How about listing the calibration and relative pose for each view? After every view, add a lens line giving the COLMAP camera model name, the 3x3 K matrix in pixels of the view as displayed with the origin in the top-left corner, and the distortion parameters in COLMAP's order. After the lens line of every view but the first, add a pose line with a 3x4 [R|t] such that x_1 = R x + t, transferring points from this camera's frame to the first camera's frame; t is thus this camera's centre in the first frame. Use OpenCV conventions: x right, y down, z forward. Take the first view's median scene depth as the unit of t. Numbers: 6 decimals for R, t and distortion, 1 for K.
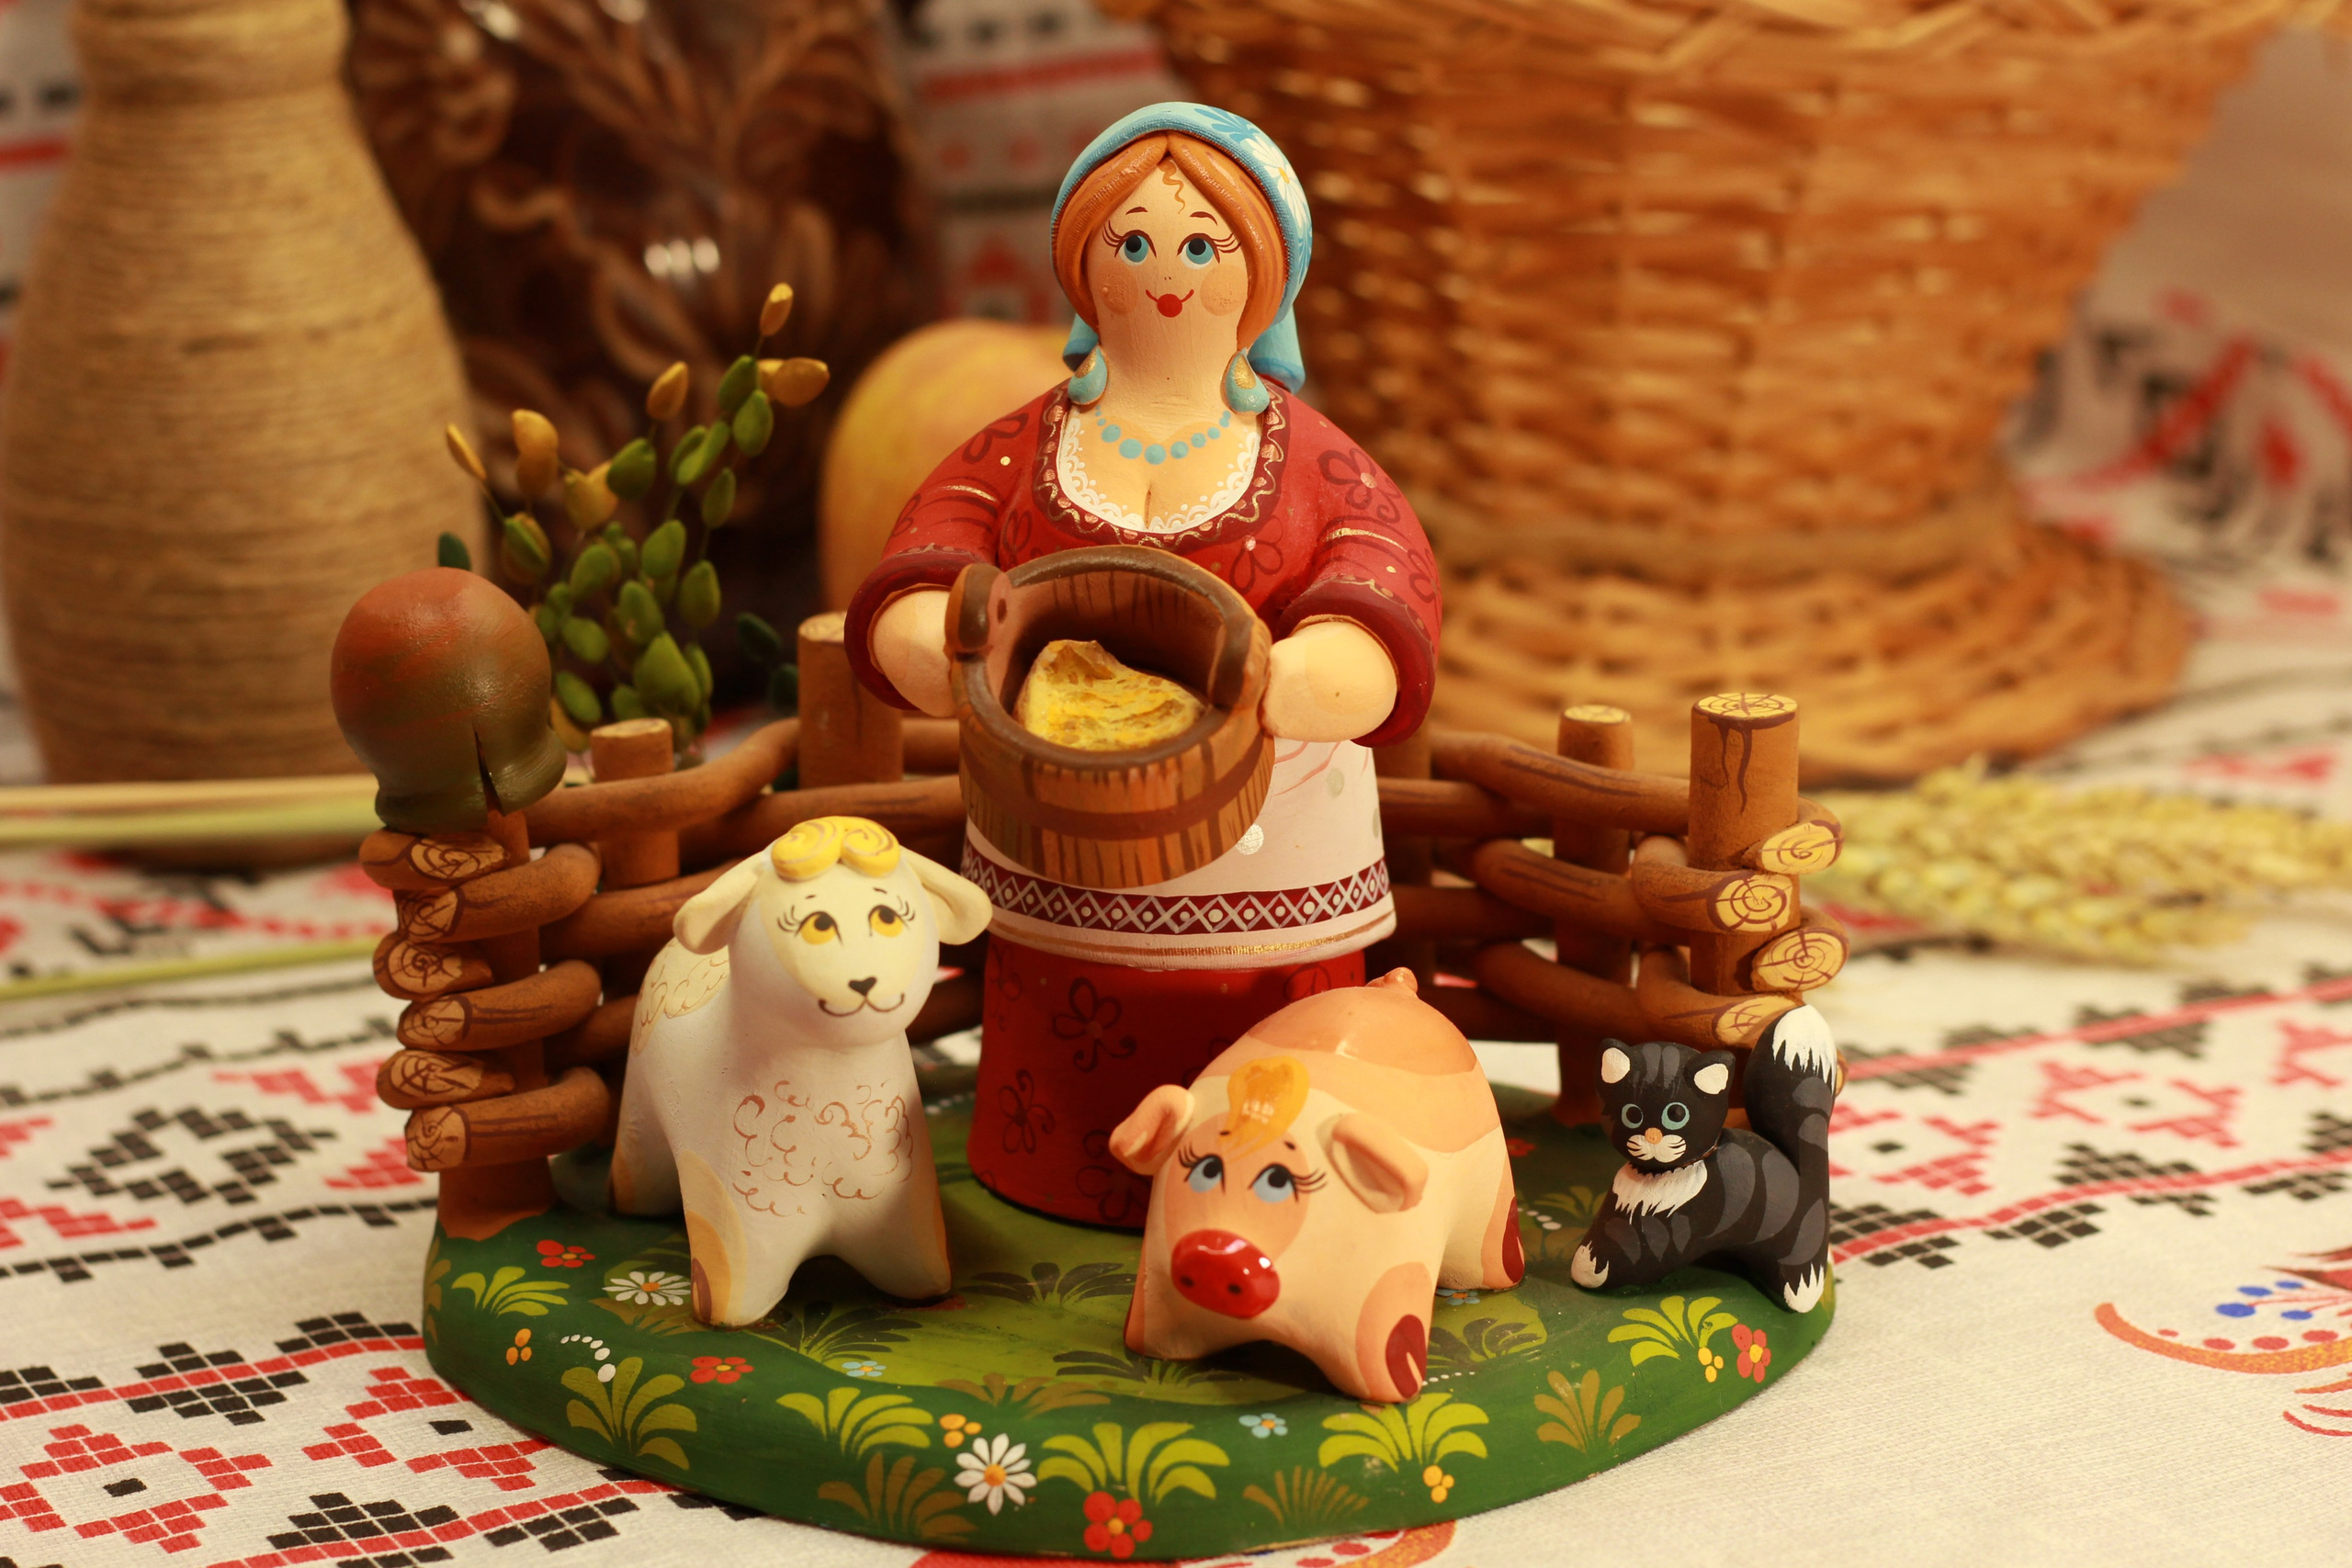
lens RADIAL K [[5716.5, 0, 1174.4], [0, 5716.5, 778.9], [0, 0, 1]] dist [0.040575, 0.000000]
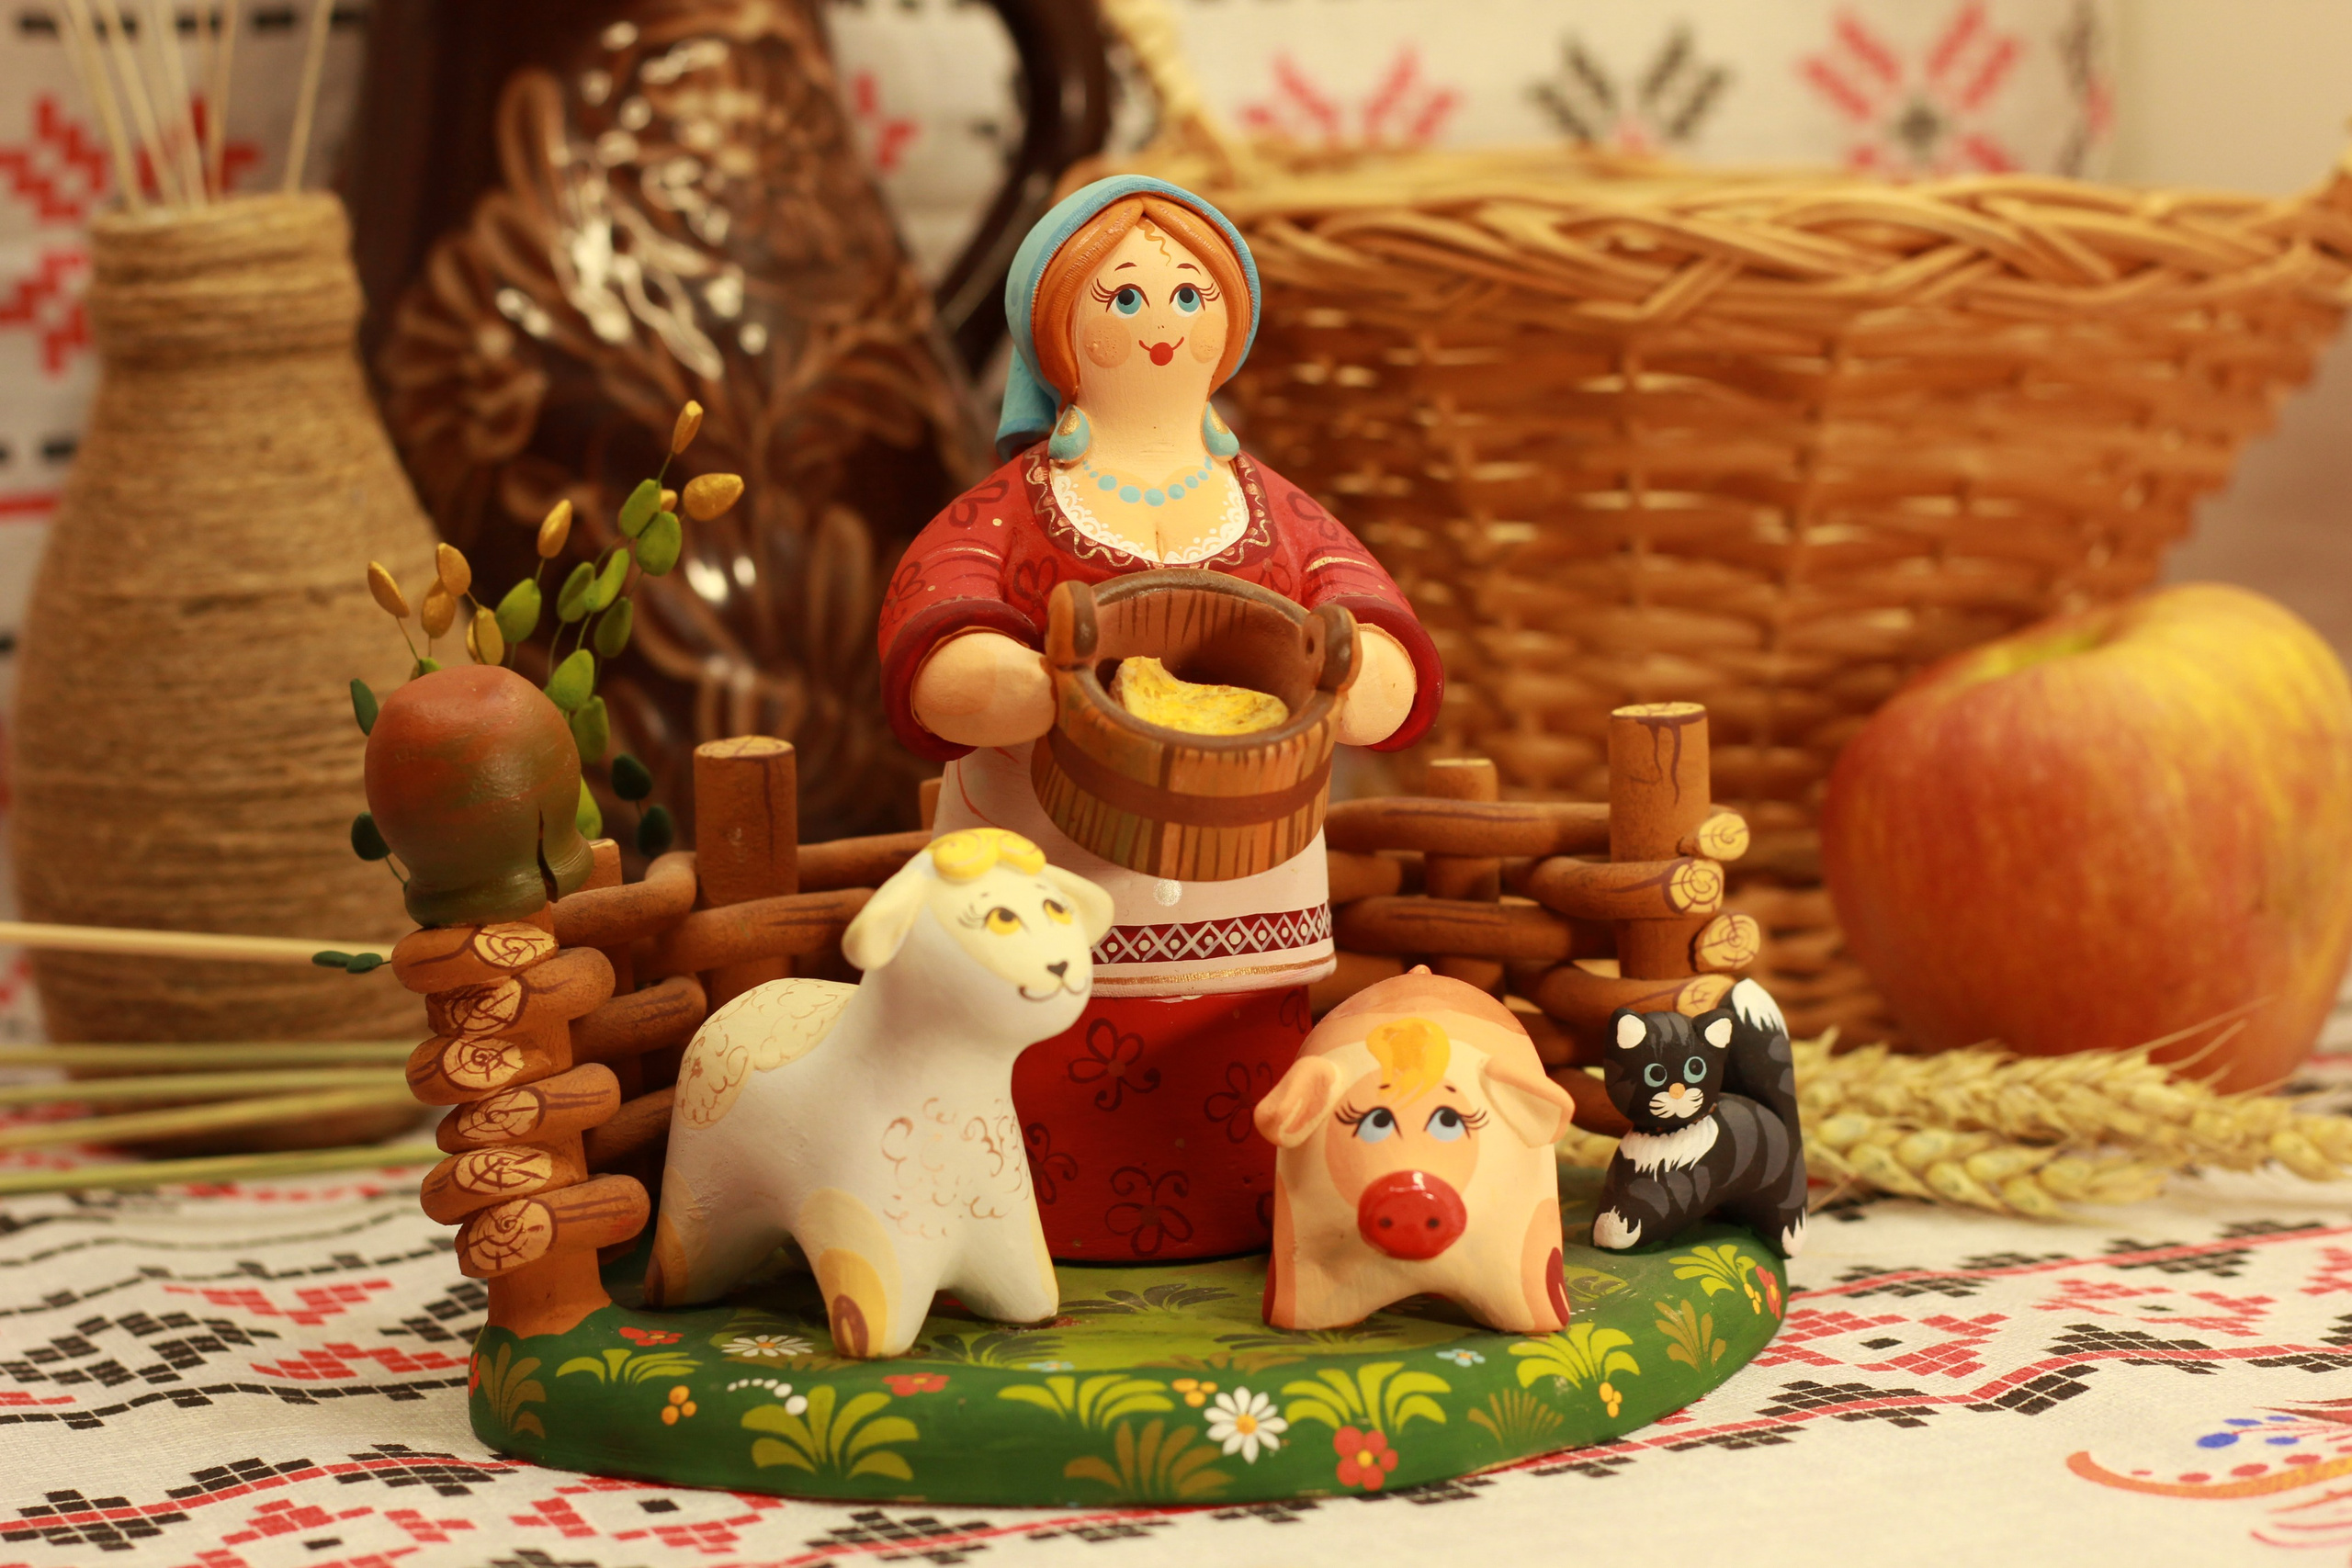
lens RADIAL K [[5716.5, 0, 1177.5], [0, 5716.5, 783.0], [0, 0, 1]] dist [0.040575, 0.000000]
pose [[0.931715, -0.071023, 0.356177, -0.380723], [0.125302, 0.983339, -0.131692, 0.135108], [-0.340890, 0.167330, 0.925092, 0.032676]]
